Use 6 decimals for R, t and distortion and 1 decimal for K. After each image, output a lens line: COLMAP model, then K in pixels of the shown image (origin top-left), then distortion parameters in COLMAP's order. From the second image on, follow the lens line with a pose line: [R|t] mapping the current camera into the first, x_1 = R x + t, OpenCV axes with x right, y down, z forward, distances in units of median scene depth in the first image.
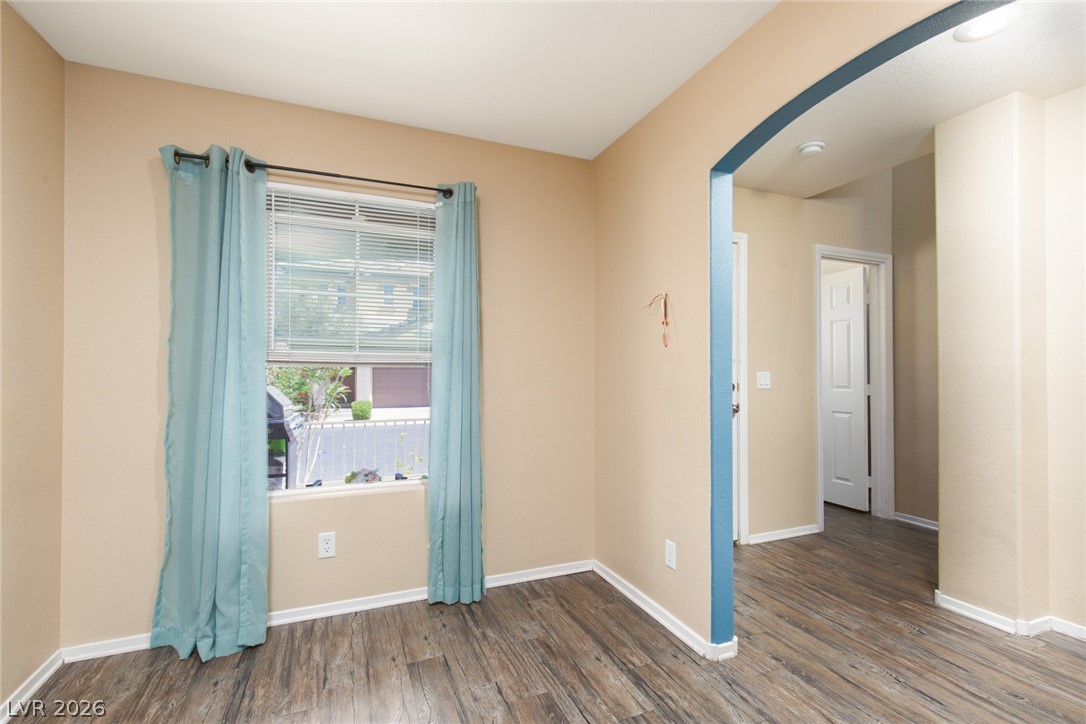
lens RADIAL K [[491.6, 0, 542.8], [0, 491.6, 369.0], [0, 0, 1]] dist [0.001631, 0.000605]
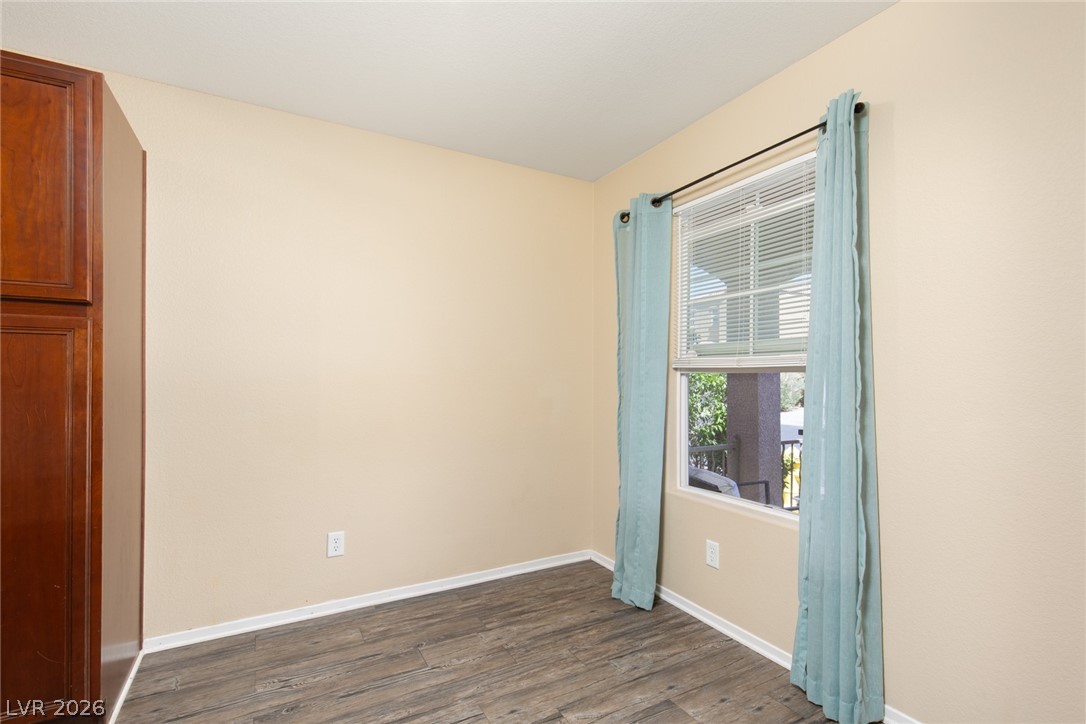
lens RADIAL K [[481.6, 0, 545.2], [0, 481.6, 381.3], [0, 0, 1]] dist [0.003639, 0.000544]
pose [[0.135416, 0.006697, -0.990766, 0.537563], [0.004001, 0.999965, 0.007306, 0.004374], [0.990781, -0.004953, 0.135385, 0.616108]]
